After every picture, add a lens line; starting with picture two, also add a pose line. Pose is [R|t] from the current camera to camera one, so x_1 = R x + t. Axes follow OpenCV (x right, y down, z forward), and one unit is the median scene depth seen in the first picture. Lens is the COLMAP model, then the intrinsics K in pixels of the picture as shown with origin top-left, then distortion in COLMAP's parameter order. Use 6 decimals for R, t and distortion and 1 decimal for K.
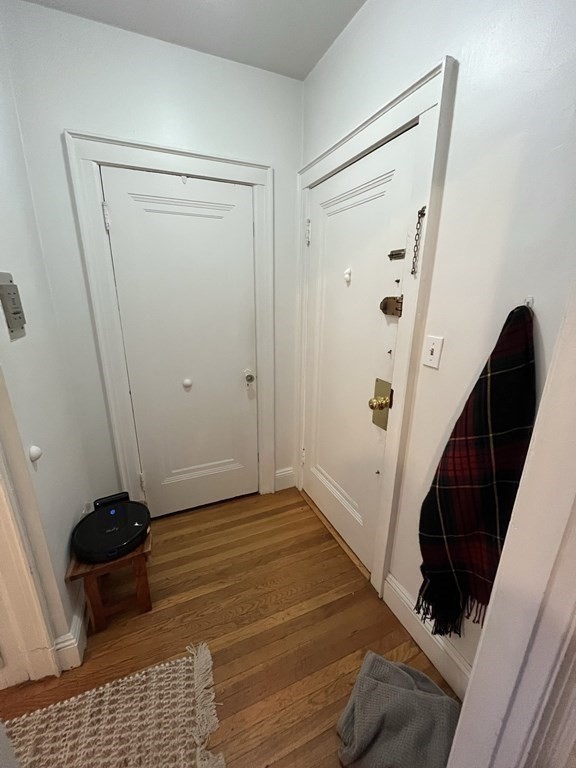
lens RADIAL K [[312.6, 0, 284.4], [0, 312.6, 382.6], [0, 0, 1]] dist [-0.002188, -0.000161]
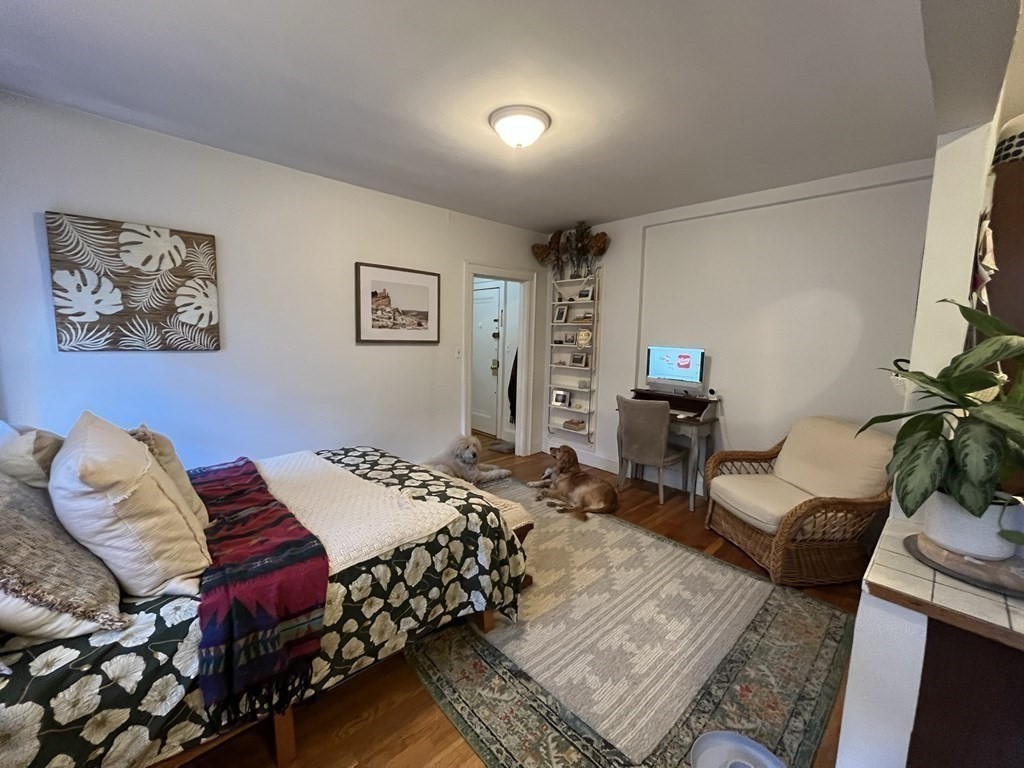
lens RADIAL K [[416.8, 0, 510.1], [0, 416.8, 380.4], [0, 0, 1]] dist [-0.002188, -0.000161]
pose [[0.919099, -0.029558, 0.392917, -1.202677], [0.092745, 0.985394, -0.142818, 0.824519], [-0.382957, 0.167705, 0.908416, -2.831048]]
